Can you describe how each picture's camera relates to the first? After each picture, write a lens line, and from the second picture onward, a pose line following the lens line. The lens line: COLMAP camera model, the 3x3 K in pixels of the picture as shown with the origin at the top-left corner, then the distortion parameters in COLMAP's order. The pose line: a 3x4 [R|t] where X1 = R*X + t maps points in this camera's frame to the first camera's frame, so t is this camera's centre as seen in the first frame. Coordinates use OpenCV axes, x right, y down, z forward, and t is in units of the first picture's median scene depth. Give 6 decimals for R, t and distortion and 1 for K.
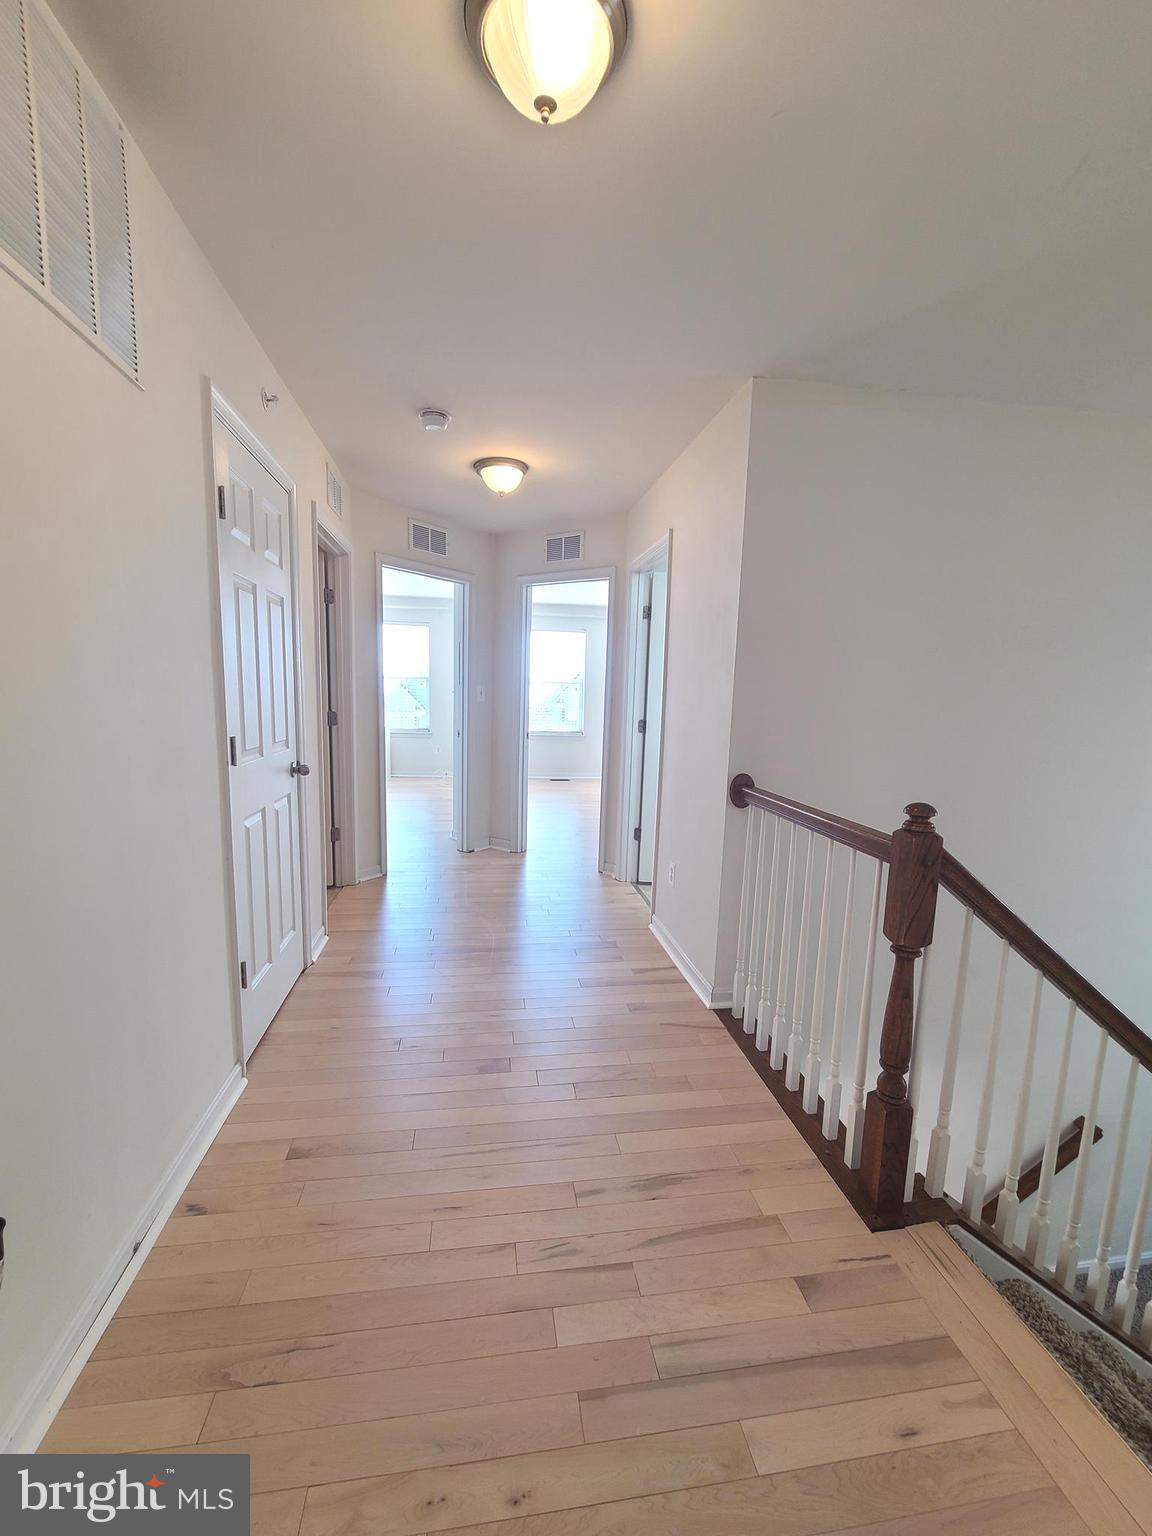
lens RADIAL K [[615.6, 0, 581.4], [0, 615.6, 762.3], [0, 0, 1]] dist [-0.009664, -0.000385]
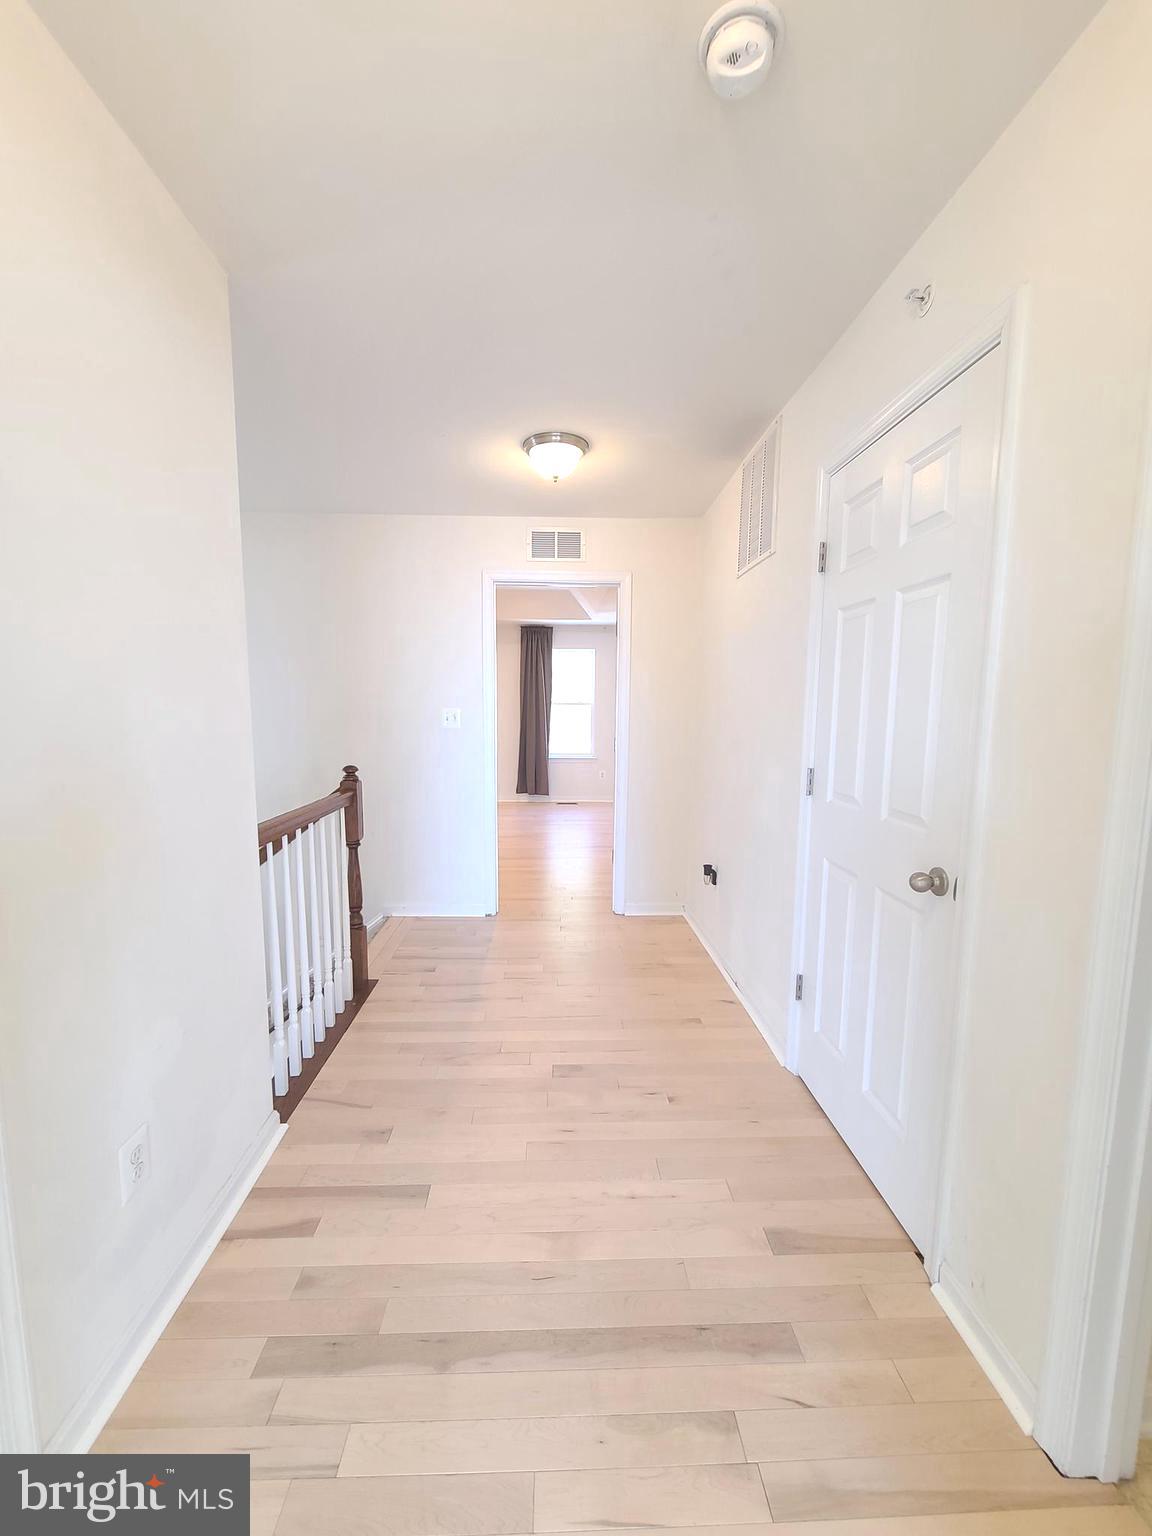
lens RADIAL K [[615.6, 0, 578.6], [0, 615.6, 775.8], [0, 0, 1]] dist [-0.009664, -0.000385]
pose [[-0.991738, -0.048502, 0.118758, -0.296536], [-0.017082, 0.967456, 0.252463, -0.295481], [-0.127138, 0.248348, -0.960291, 2.134057]]
